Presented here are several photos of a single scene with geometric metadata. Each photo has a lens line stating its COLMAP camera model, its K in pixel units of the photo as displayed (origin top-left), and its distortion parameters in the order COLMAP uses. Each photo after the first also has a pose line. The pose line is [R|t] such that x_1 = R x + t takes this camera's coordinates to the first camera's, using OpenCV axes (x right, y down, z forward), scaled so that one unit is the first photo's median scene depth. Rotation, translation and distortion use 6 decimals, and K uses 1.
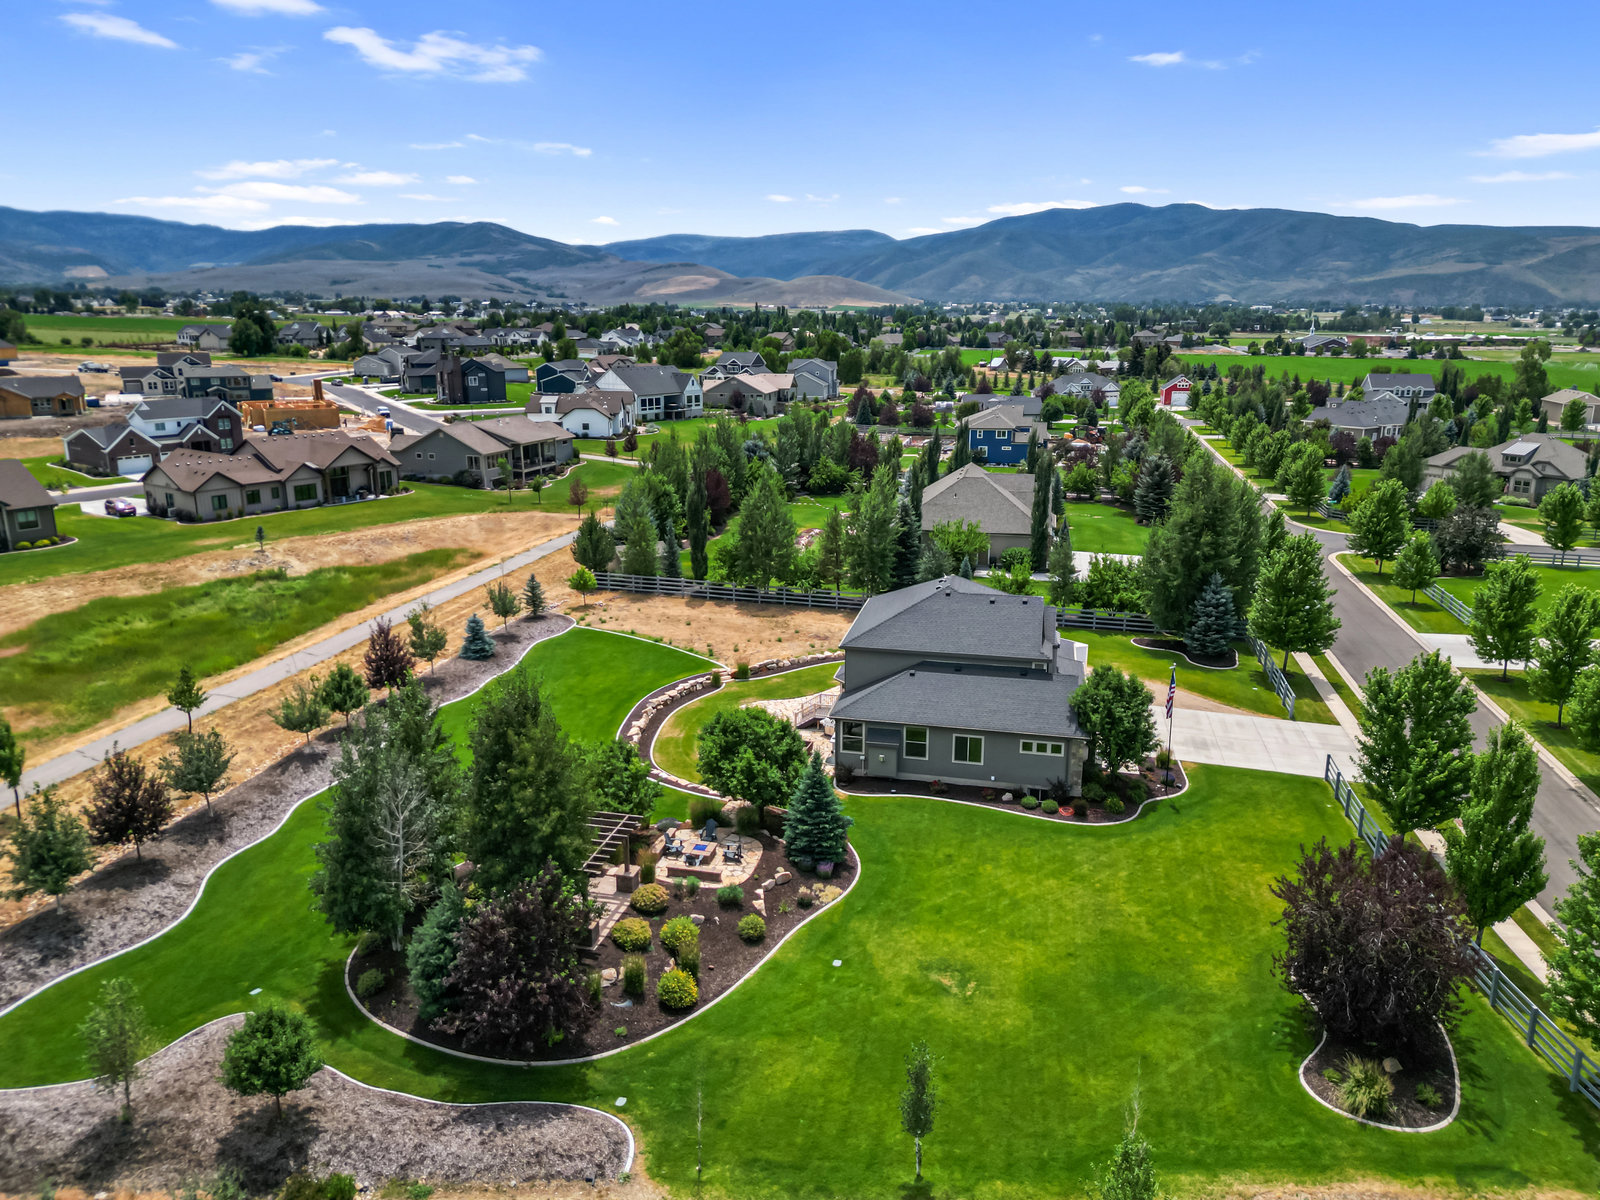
lens RADIAL K [[1111.4, 0, 794.4], [0, 1111.4, 586.0], [0, 0, 1]] dist [0.090118, -0.101640]
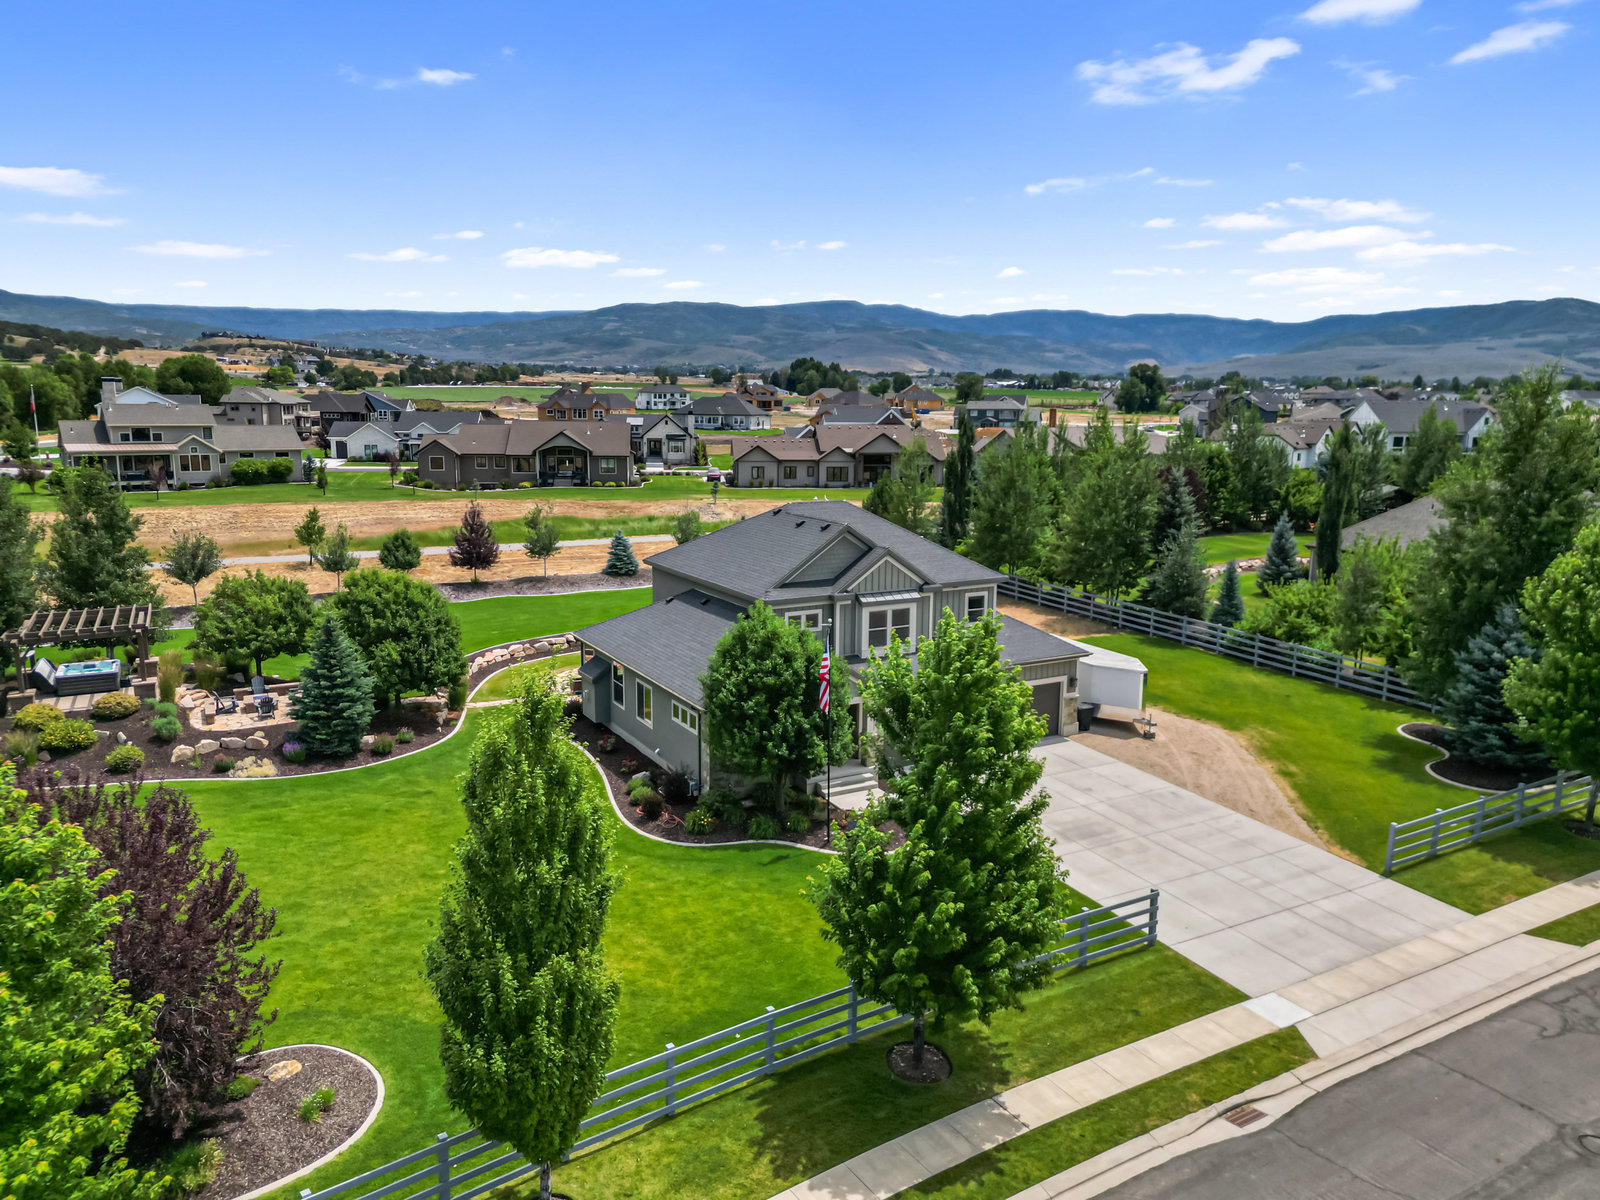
lens RADIAL K [[1111.4, 0, 794.4], [0, 1111.4, 586.0], [0, 0, 1]] dist [0.090118, -0.101640]
pose [[0.662211, 0.130035, -0.737948, 0.358561], [-0.185566, 0.982610, 0.006627, 0.024243], [0.725976, 0.132550, 0.674825, 0.278965]]
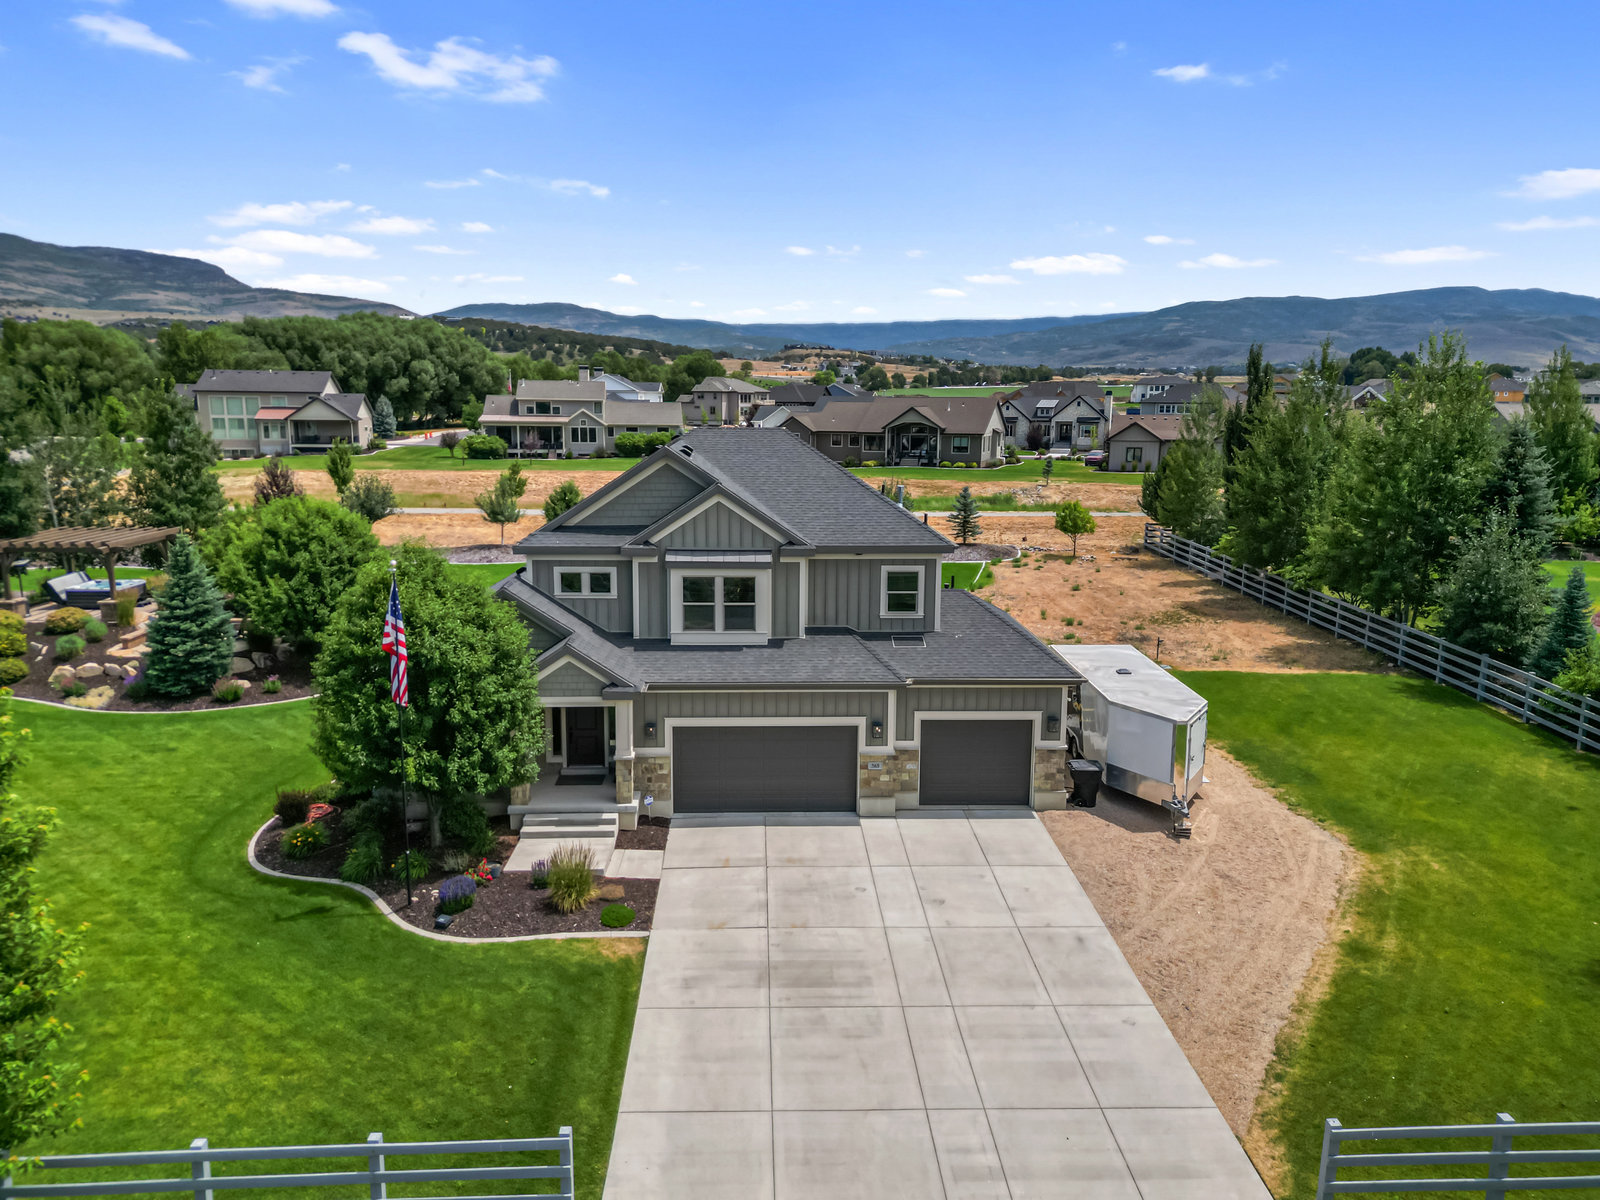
lens RADIAL K [[1111.4, 0, 794.4], [0, 1111.4, 586.0], [0, 0, 1]] dist [0.090118, -0.101640]
pose [[0.245394, 0.162903, -0.955638, 0.349405], [-0.236632, 0.966027, 0.103910, 0.002471], [0.940100, 0.200635, 0.275605, 0.485730]]
